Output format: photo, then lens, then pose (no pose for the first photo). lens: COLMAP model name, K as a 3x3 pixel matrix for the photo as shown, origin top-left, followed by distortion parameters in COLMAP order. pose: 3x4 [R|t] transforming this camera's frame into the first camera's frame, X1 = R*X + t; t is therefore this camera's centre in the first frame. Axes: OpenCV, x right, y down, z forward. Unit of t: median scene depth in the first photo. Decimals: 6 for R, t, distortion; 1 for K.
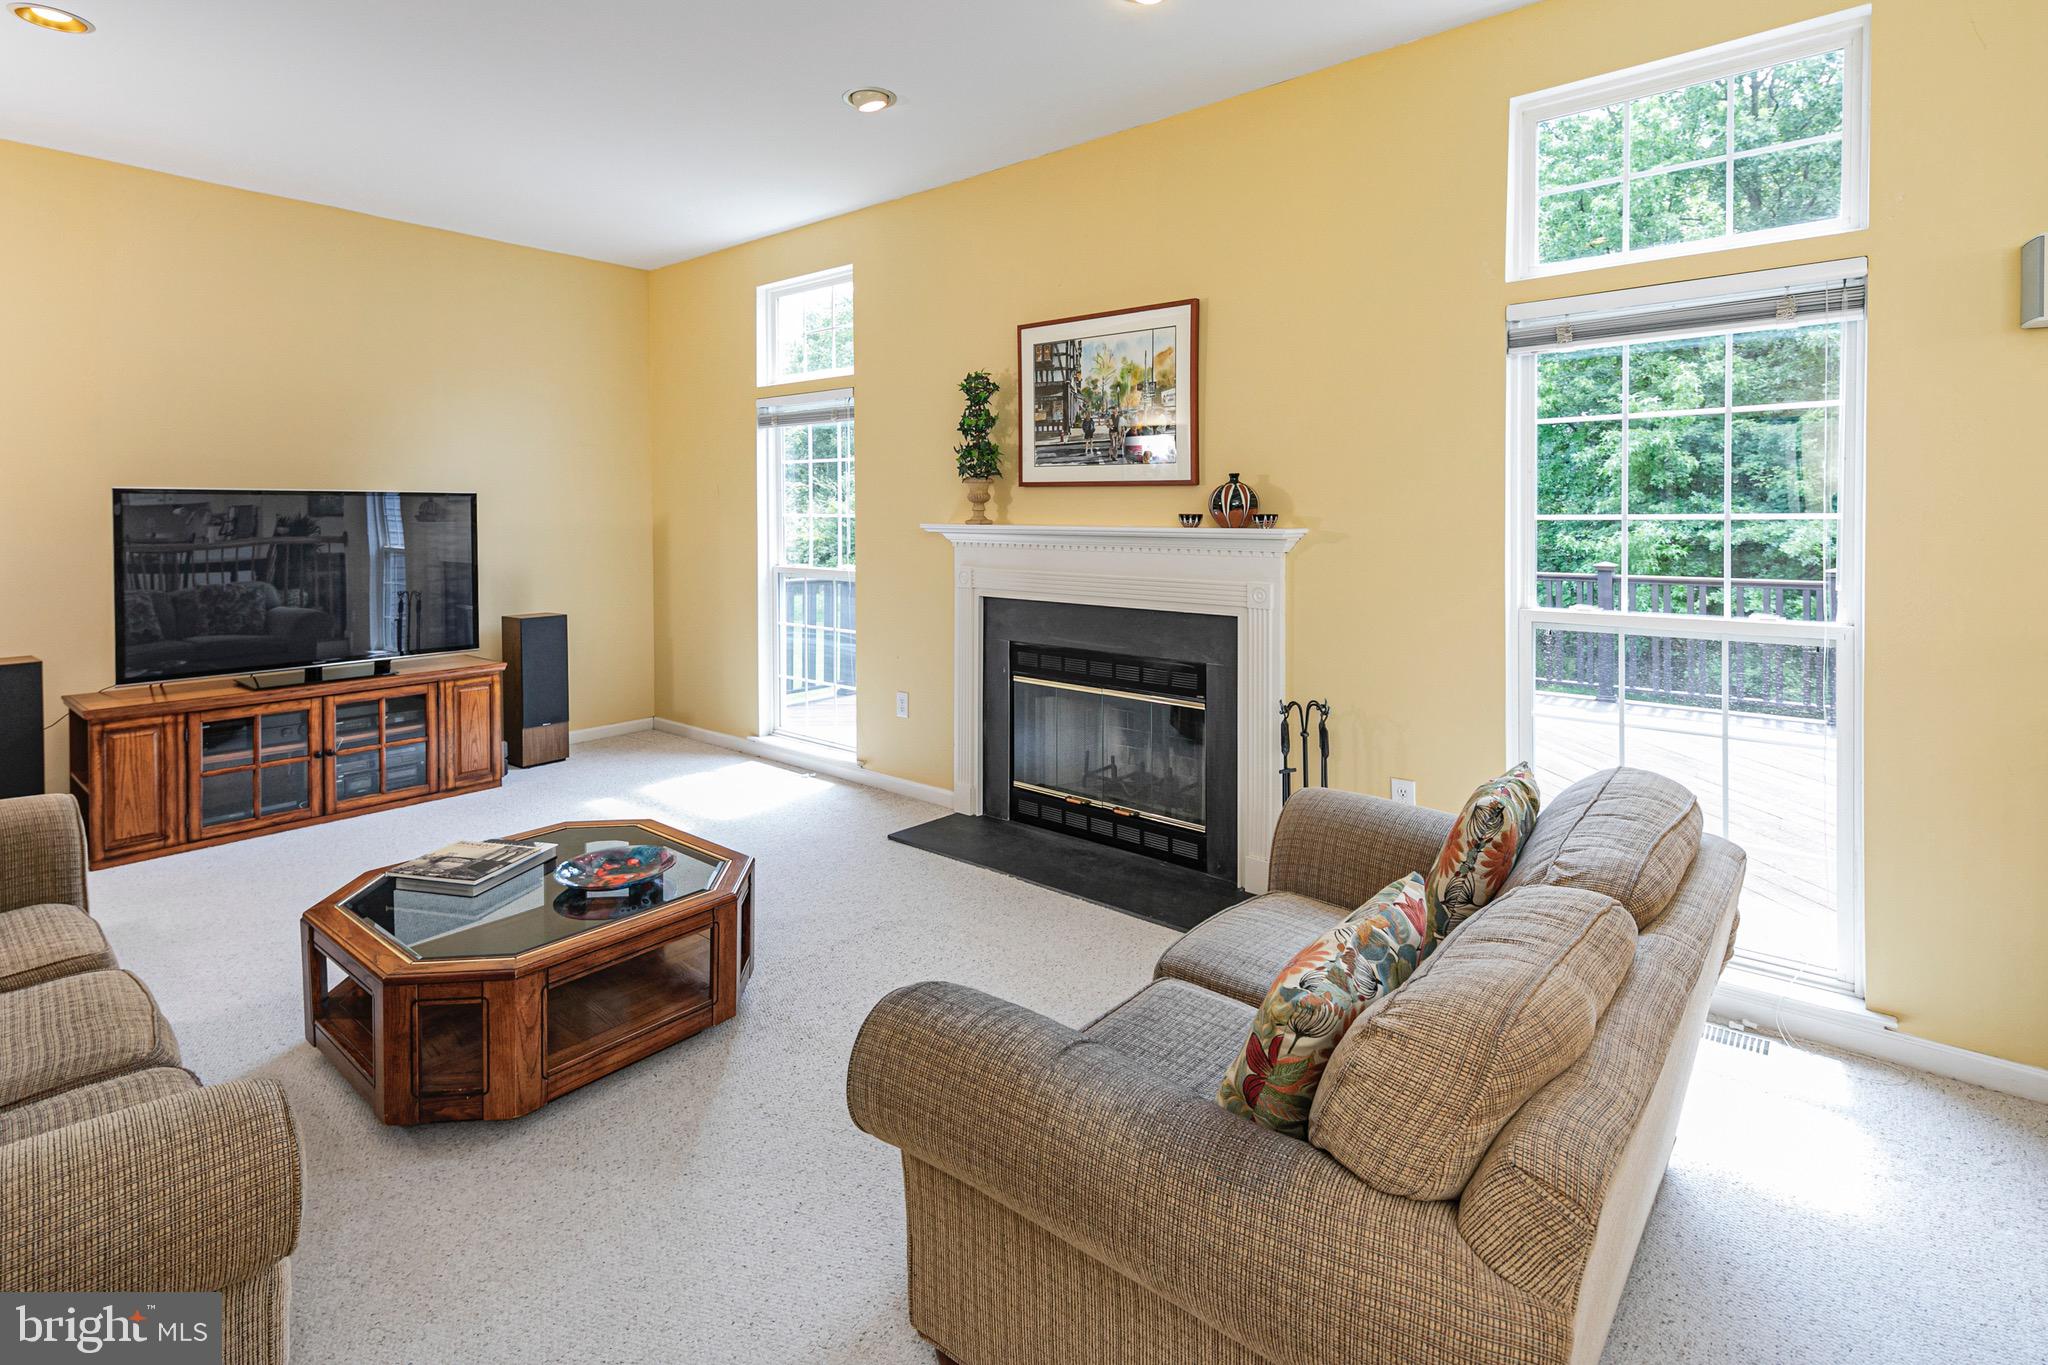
lens RADIAL K [[988.8, 0, 1020.8], [0, 988.8, 550.8], [0, 0, 1]] dist [0.020704, -0.004809]
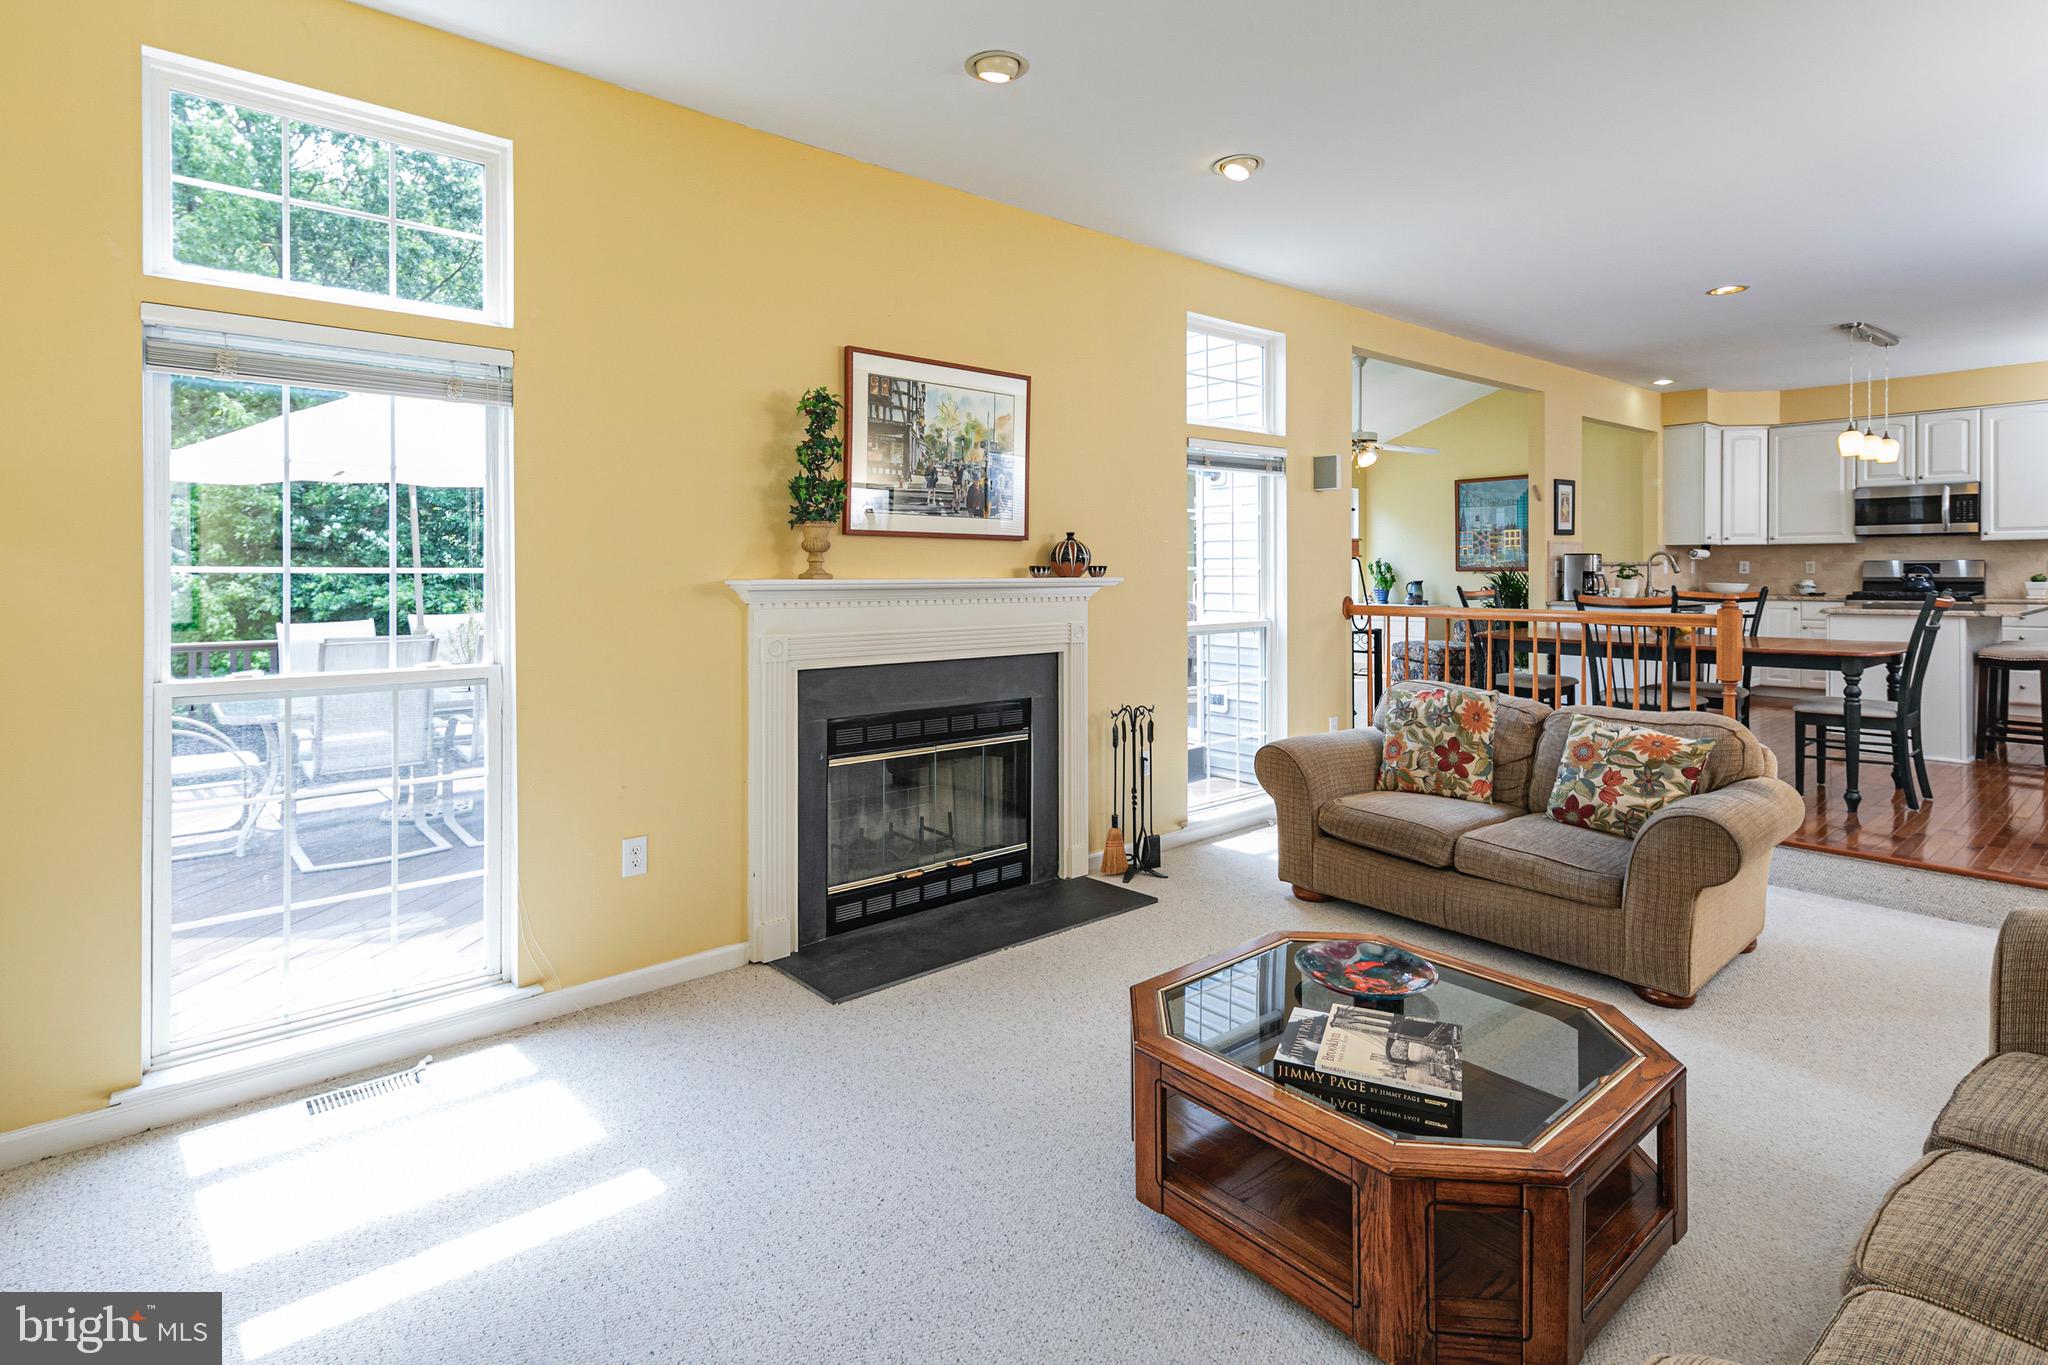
lens RADIAL K [[988.8, 0, 1058.0], [0, 988.8, 579.8], [0, 0, 1]] dist [0.020704, -0.004809]
pose [[0.160246, -0.012004, 0.987004, -0.827342], [0.036058, 0.999330, 0.006300, -0.024613], [-0.986418, 0.034580, 0.160571, 0.697397]]
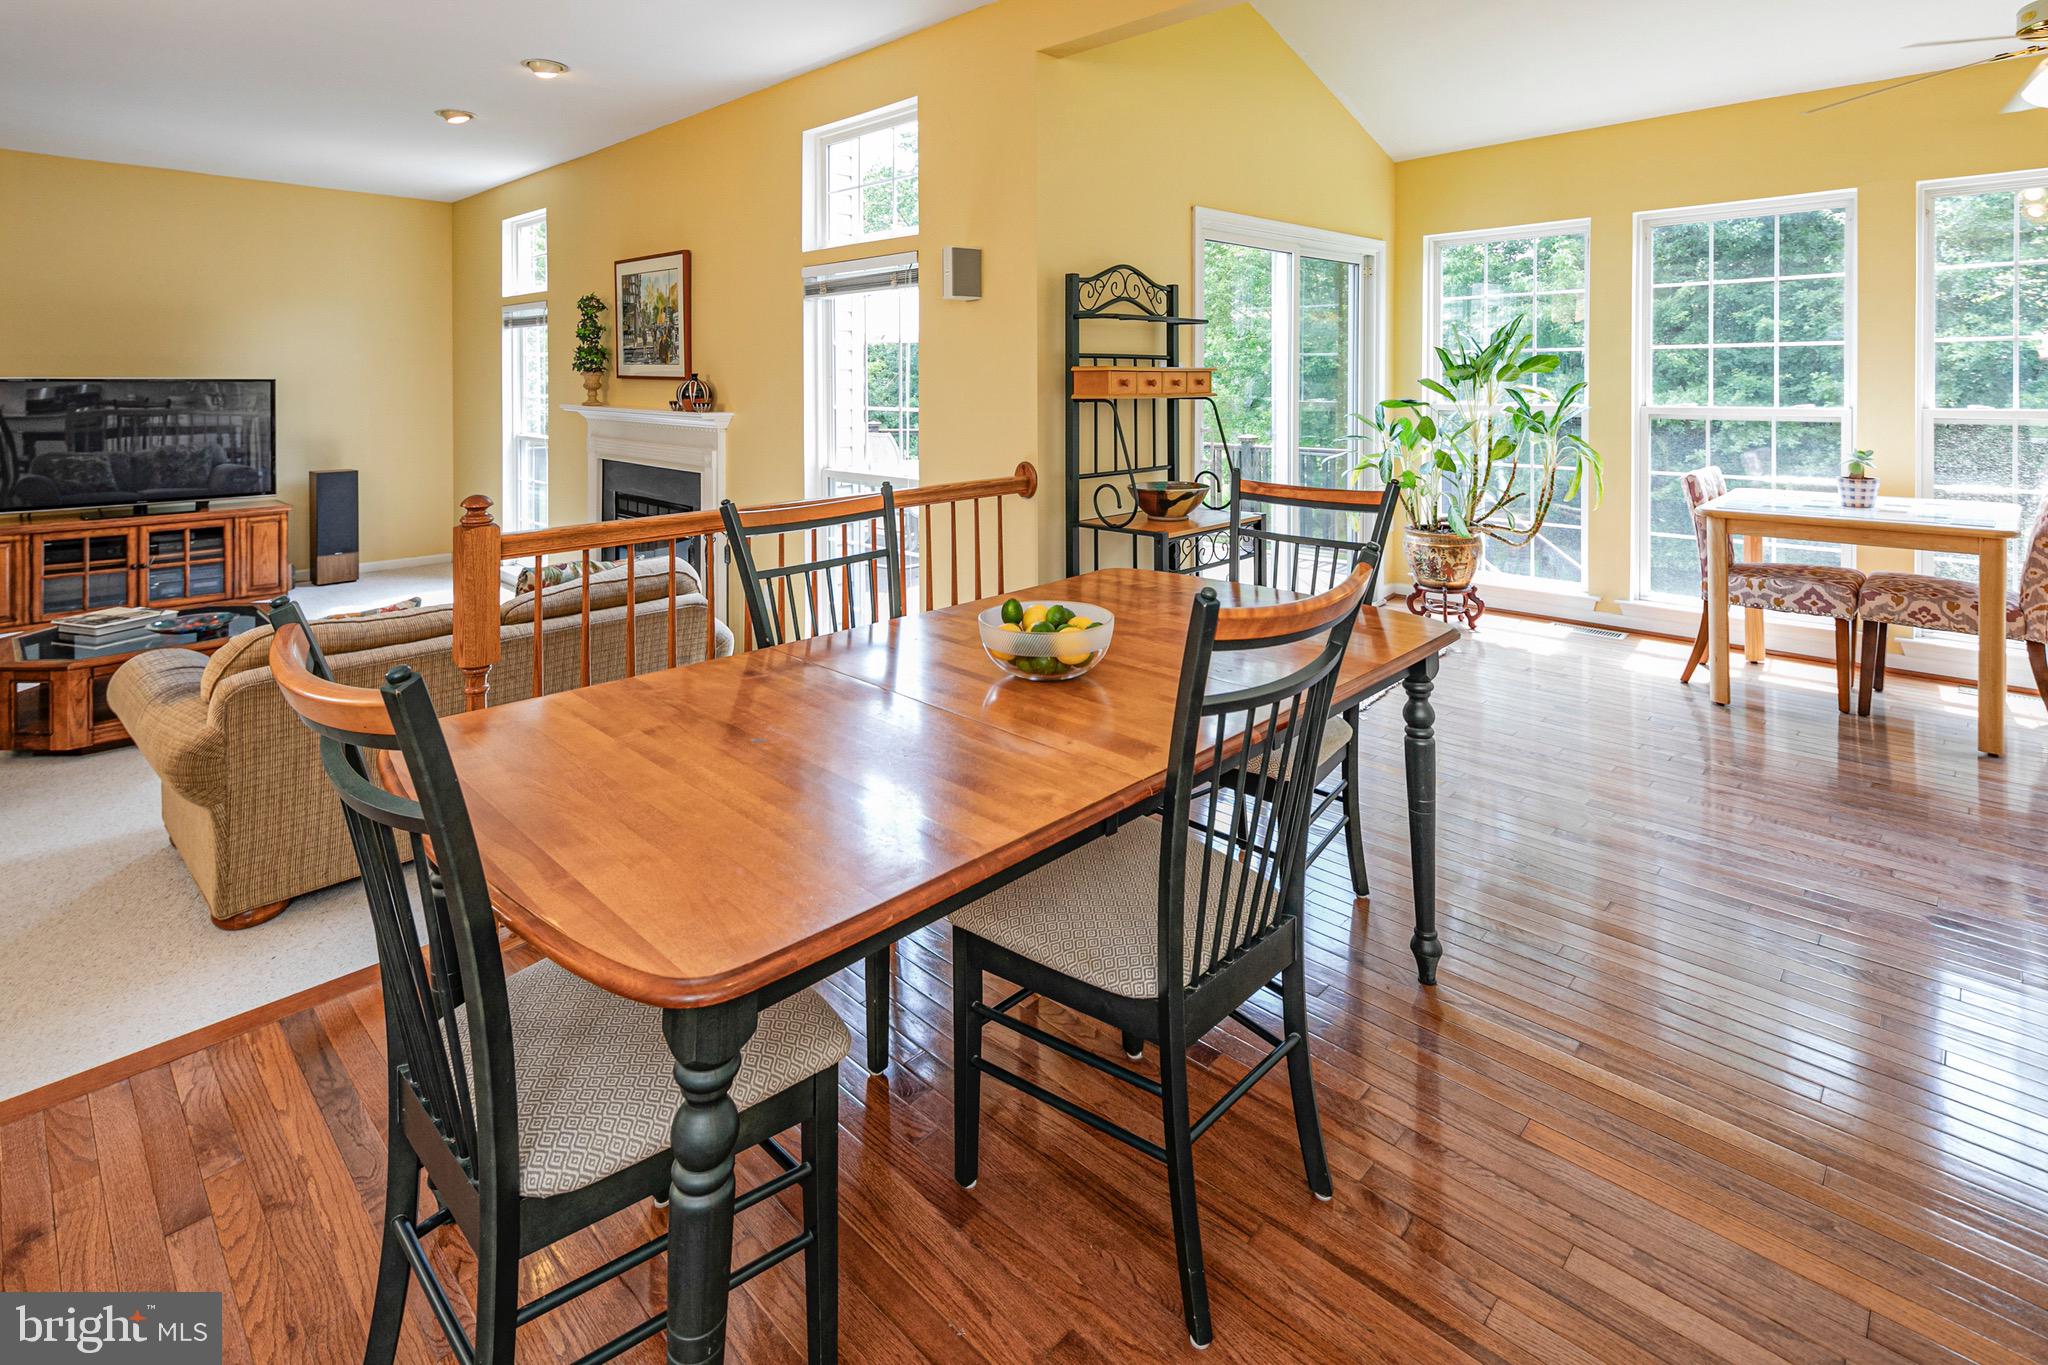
lens RADIAL K [[1013.4, 0, 1062.7], [0, 1013.4, 391.8], [0, 0, 1]] dist [0.000231, 0.001448]
pose [[0.998418, 0.003241, -0.056133, 0.706214], [-0.004610, 0.999695, -0.024278, -0.015052], [0.056037, 0.024498, 0.998128, -0.373784]]
